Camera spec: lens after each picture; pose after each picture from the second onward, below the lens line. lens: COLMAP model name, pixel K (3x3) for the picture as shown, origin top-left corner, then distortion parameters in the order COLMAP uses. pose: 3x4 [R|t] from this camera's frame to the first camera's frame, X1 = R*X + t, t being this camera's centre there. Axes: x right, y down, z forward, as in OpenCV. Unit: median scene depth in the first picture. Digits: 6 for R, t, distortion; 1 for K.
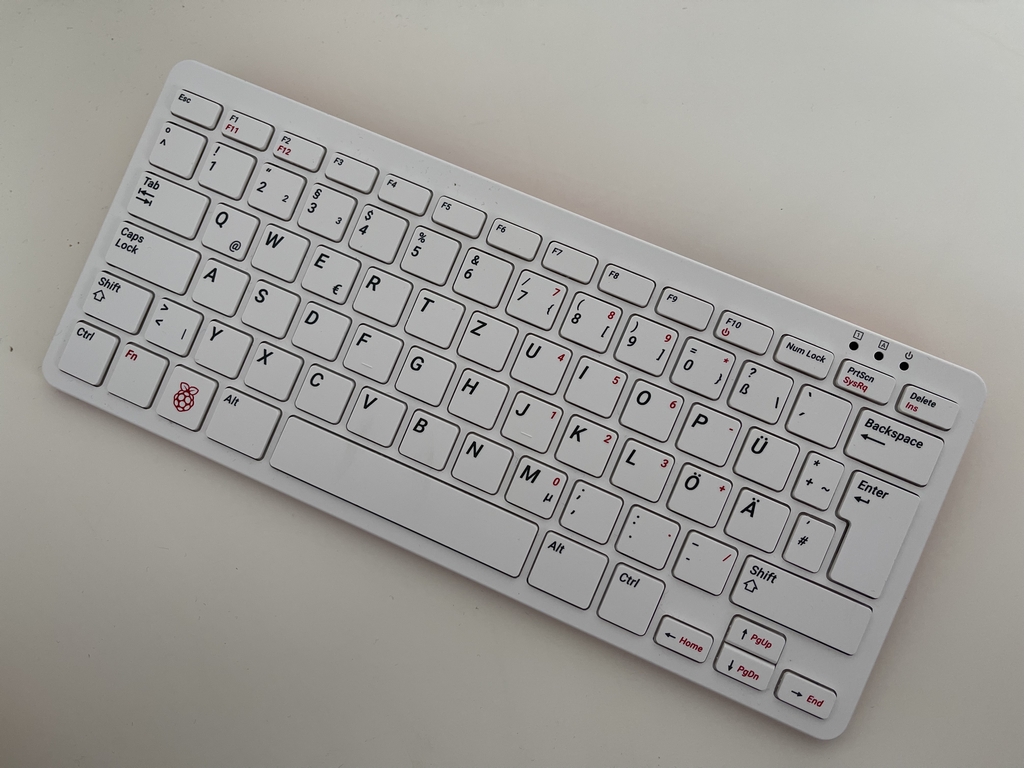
lens RADIAL K [[777.2, 0, 505.4], [0, 777.2, 359.4], [0, 0, 1]] dist [0.064622, -0.128545]
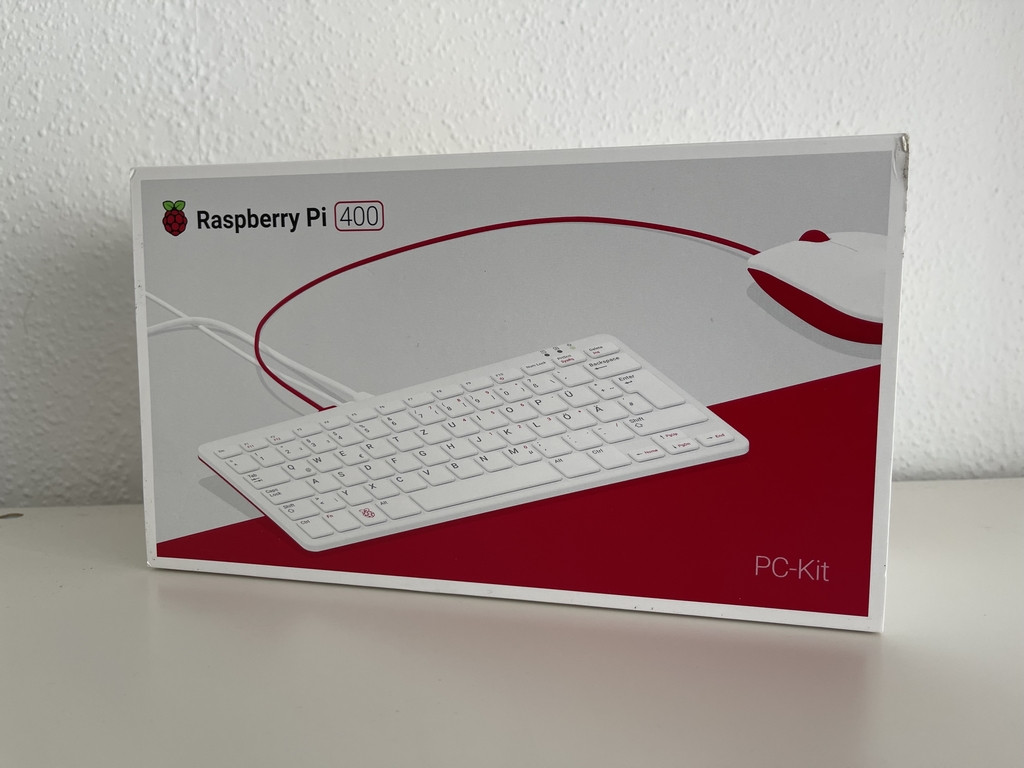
lens RADIAL K [[777.2, 0, 505.4], [0, 777.2, 359.4], [0, 0, 1]] dist [0.064622, -0.128545]
pose [[0.628096, -0.674279, -0.388385, 0.820353], [0.773819, 0.593746, 0.220612, -0.361097], [0.081848, -0.439105, 0.894700, -0.428496]]
